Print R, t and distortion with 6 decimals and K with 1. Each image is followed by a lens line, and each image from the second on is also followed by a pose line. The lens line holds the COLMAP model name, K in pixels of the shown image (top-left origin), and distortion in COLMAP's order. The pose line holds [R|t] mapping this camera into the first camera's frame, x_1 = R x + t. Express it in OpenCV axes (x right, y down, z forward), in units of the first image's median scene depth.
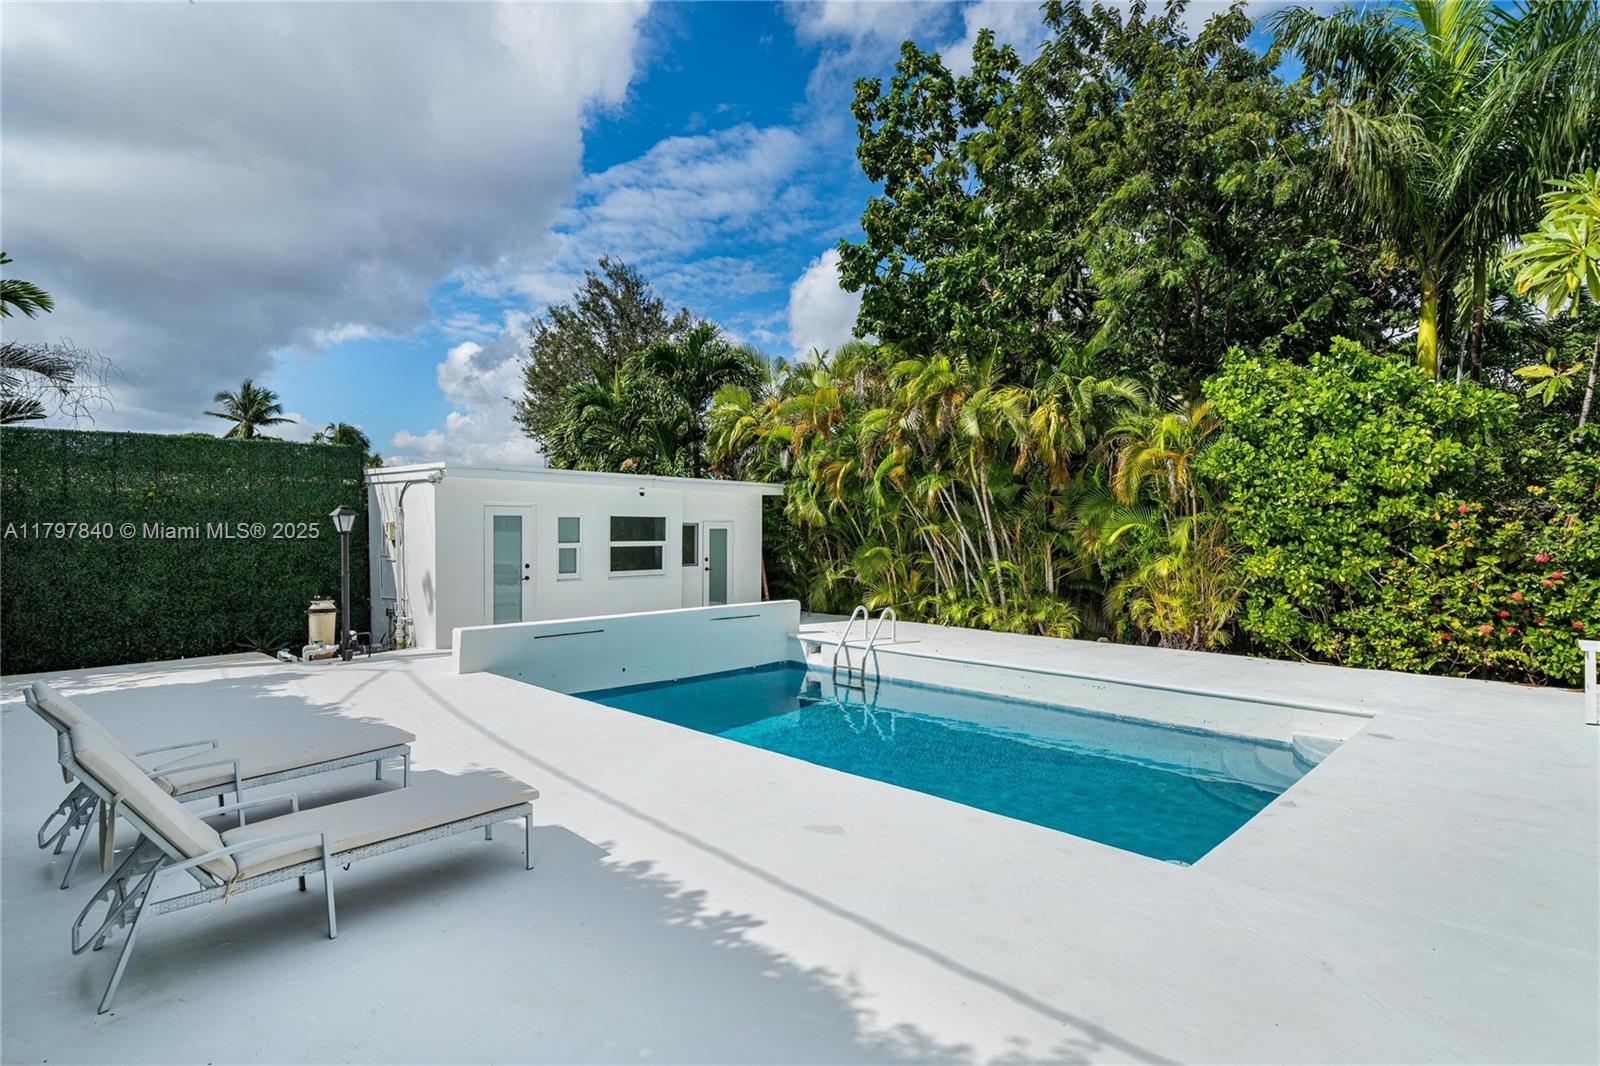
lens RADIAL K [[804.1, 0, 800.0], [0, 804.1, 533.0], [0, 0, 1]] dist [0.000302, 0.000069]
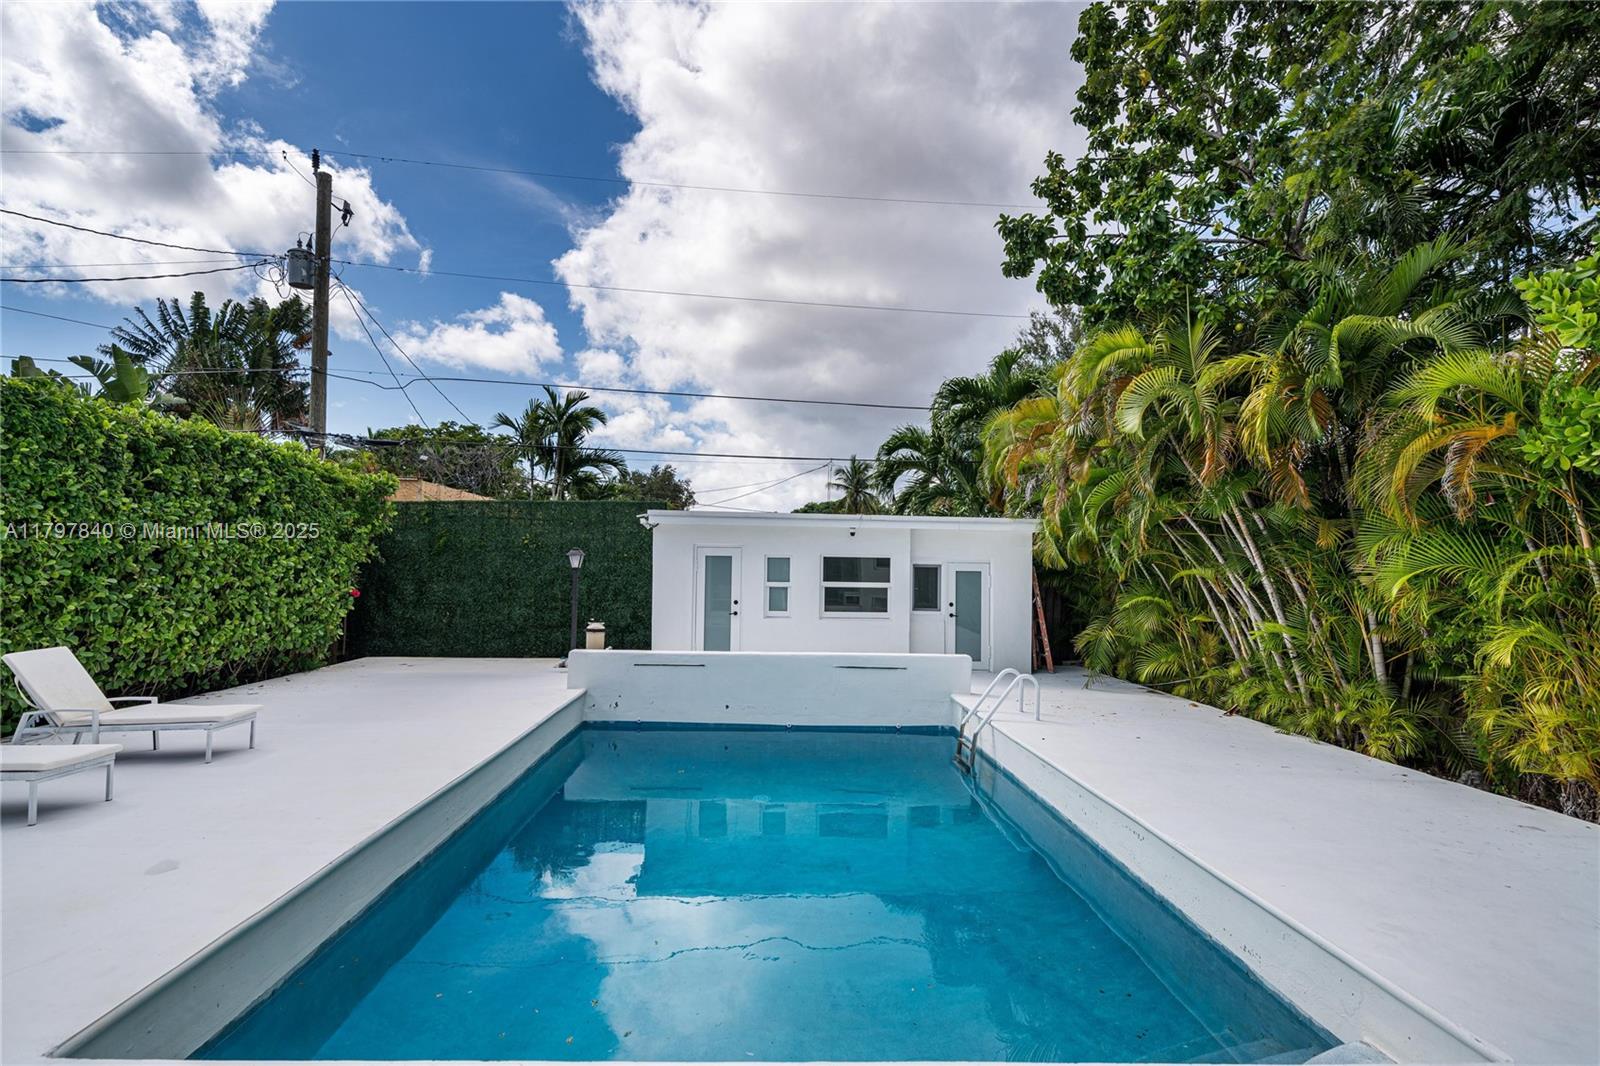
lens RADIAL K [[765.6, 0, 804.4], [0, 765.6, 540.8], [0, 0, 1]] dist [0.000974, 0.000496]
pose [[0.718009, -0.019381, -0.695764, 0.421574], [-0.016404, 0.998863, -0.044753, 0.002828], [0.695841, 0.043547, 0.716874, 0.296542]]
